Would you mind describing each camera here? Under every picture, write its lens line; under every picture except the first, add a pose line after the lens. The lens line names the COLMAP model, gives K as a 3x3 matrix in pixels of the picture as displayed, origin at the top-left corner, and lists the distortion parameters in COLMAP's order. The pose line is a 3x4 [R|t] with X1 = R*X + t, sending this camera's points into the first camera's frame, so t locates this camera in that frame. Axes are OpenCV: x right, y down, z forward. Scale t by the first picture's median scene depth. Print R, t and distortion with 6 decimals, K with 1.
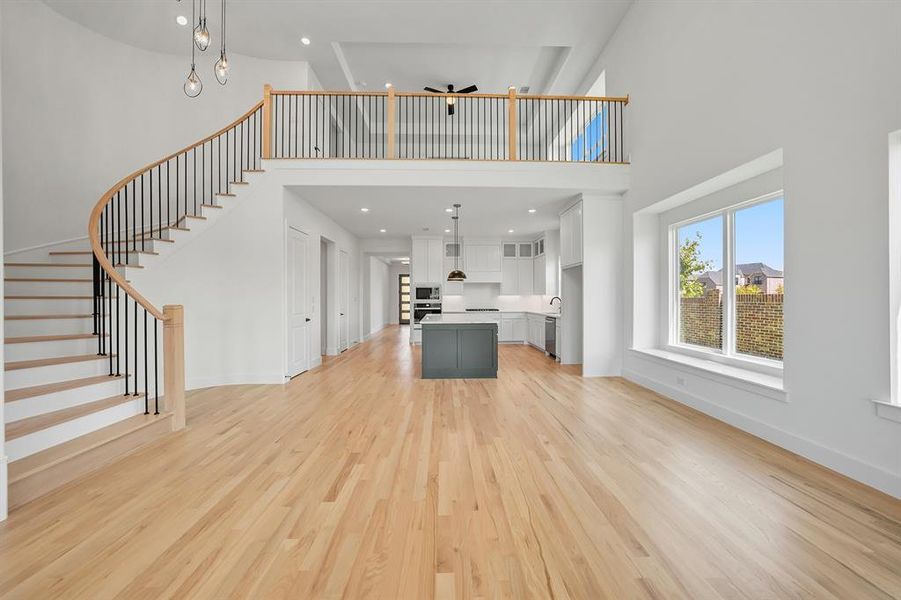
lens RADIAL K [[321.6, 0, 452.6], [0, 321.6, 300.2], [0, 0, 1]] dist [-0.017639, 0.000226]
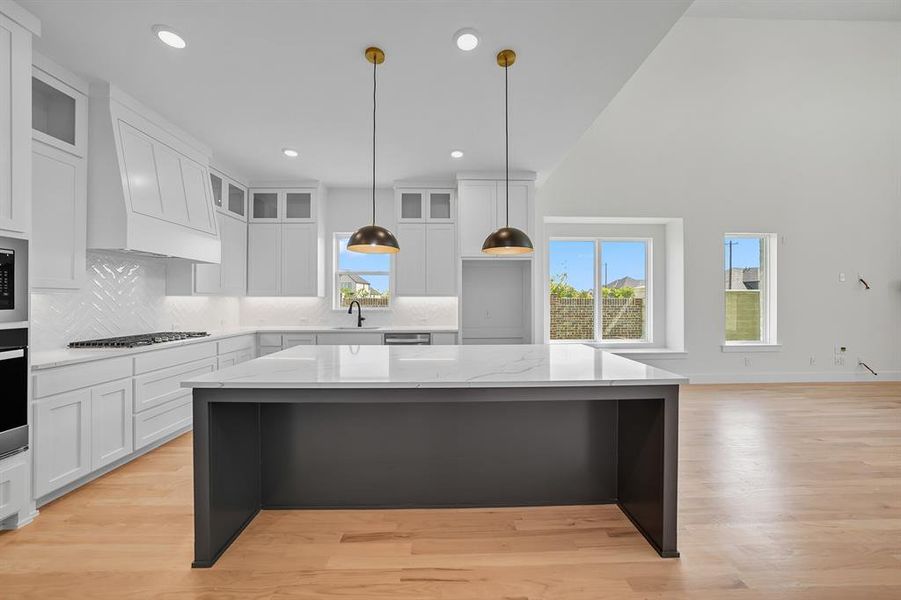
lens RADIAL K [[321.0, 0, 451.2], [0, 321.0, 297.1], [0, 0, 1]] dist [-0.014189, 0.000280]
pose [[0.003947, 0.013281, 0.999904, -0.423893], [0.008171, 0.999878, -0.013313, -0.010062], [-0.999959, 0.008223, 0.003838, 1.254380]]
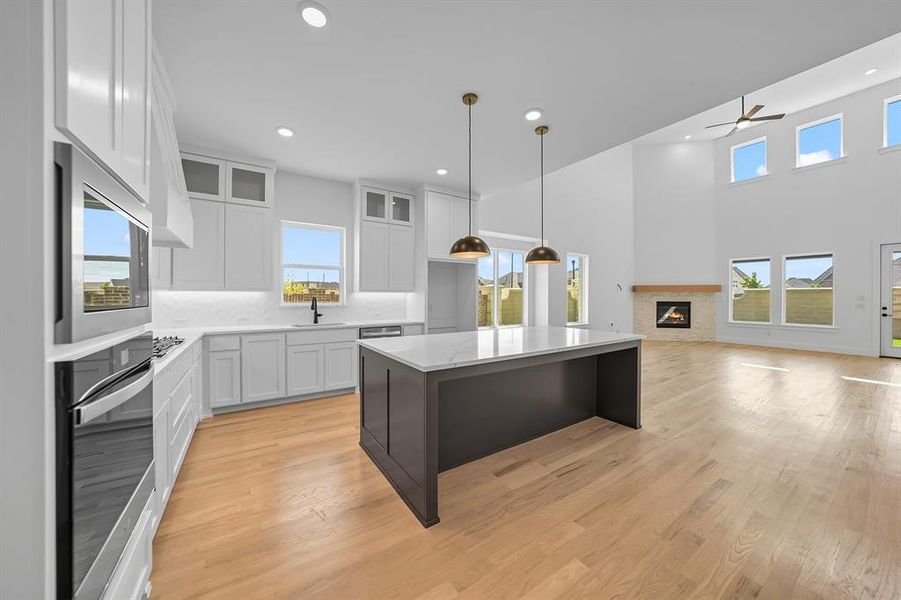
lens RADIAL K [[316.8, 0, 452.2], [0, 316.8, 296.2], [0, 0, 1]] dist [-0.013413, 0.000229]
pose [[-0.528656, 0.001604, 0.848835, -0.430594], [0.006576, 0.999976, 0.002206, -0.013568], [-0.848811, 0.006748, -0.528653, 1.673779]]
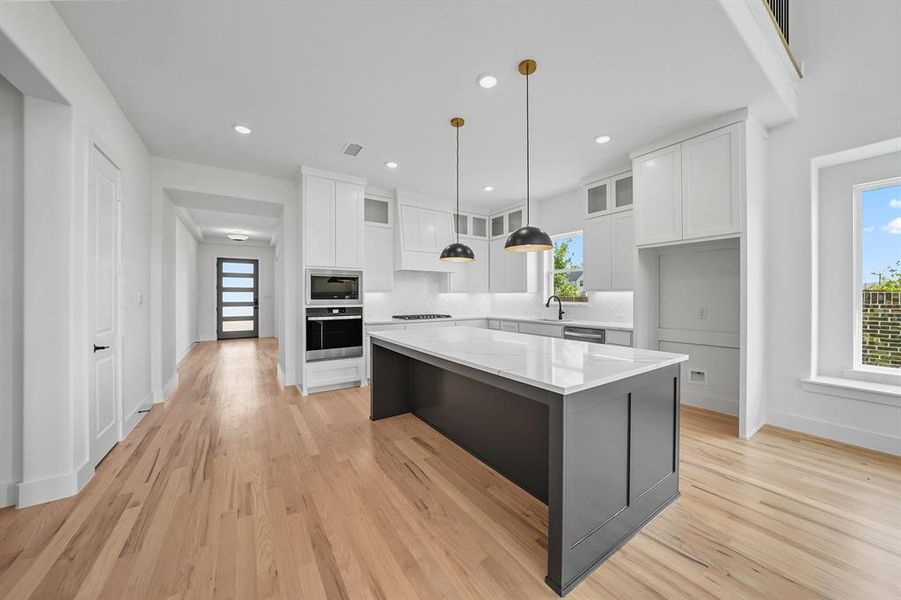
lens RADIAL K [[314.3, 0, 454.2], [0, 314.3, 296.6], [0, 0, 1]] dist [-0.024636, 0.000044]
pose [[0.844158, 0.001732, 0.536091, -0.318844], [0.002639, 0.999969, -0.007386, -0.005569], [-0.536087, 0.007649, 0.844128, 0.849395]]
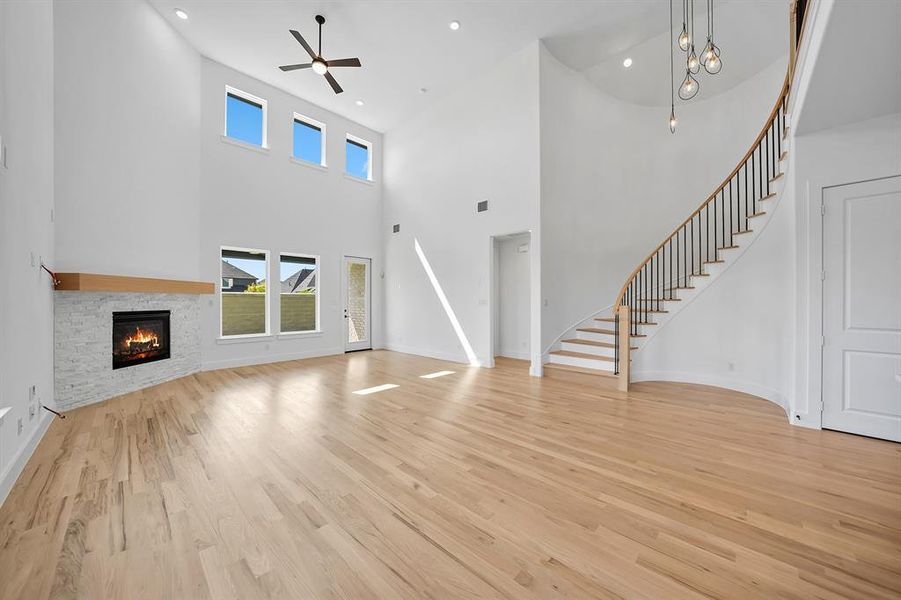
lens RADIAL K [[321.6, 0, 452.6], [0, 321.6, 300.2], [0, 0, 1]] dist [-0.017639, 0.000226]
pose [[-0.711692, 0.002721, -0.702487, 0.443574], [-0.001608, 0.999984, 0.005501, -0.008498], [0.702490, 0.005045, -0.711675, 0.918498]]
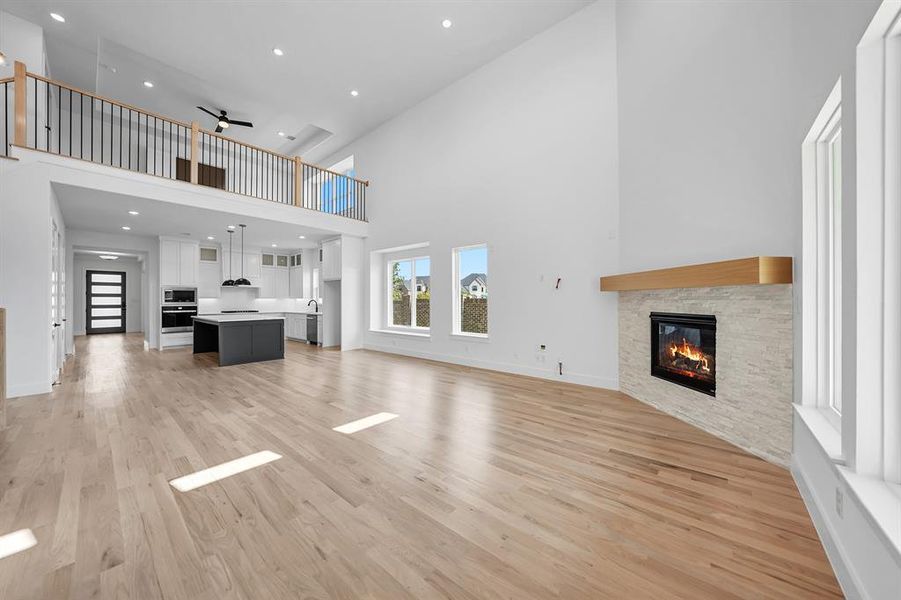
lens RADIAL K [[314.8, 0, 450.5], [0, 314.8, 300.0], [0, 0, 1]] dist [-0.006430, 0.000117]
pose [[0.678229, 0.001175, 0.734850, -0.385769], [0.005297, 0.999965, -0.006487, 0.002040], [-0.734832, 0.008293, 0.678199, -0.465732]]
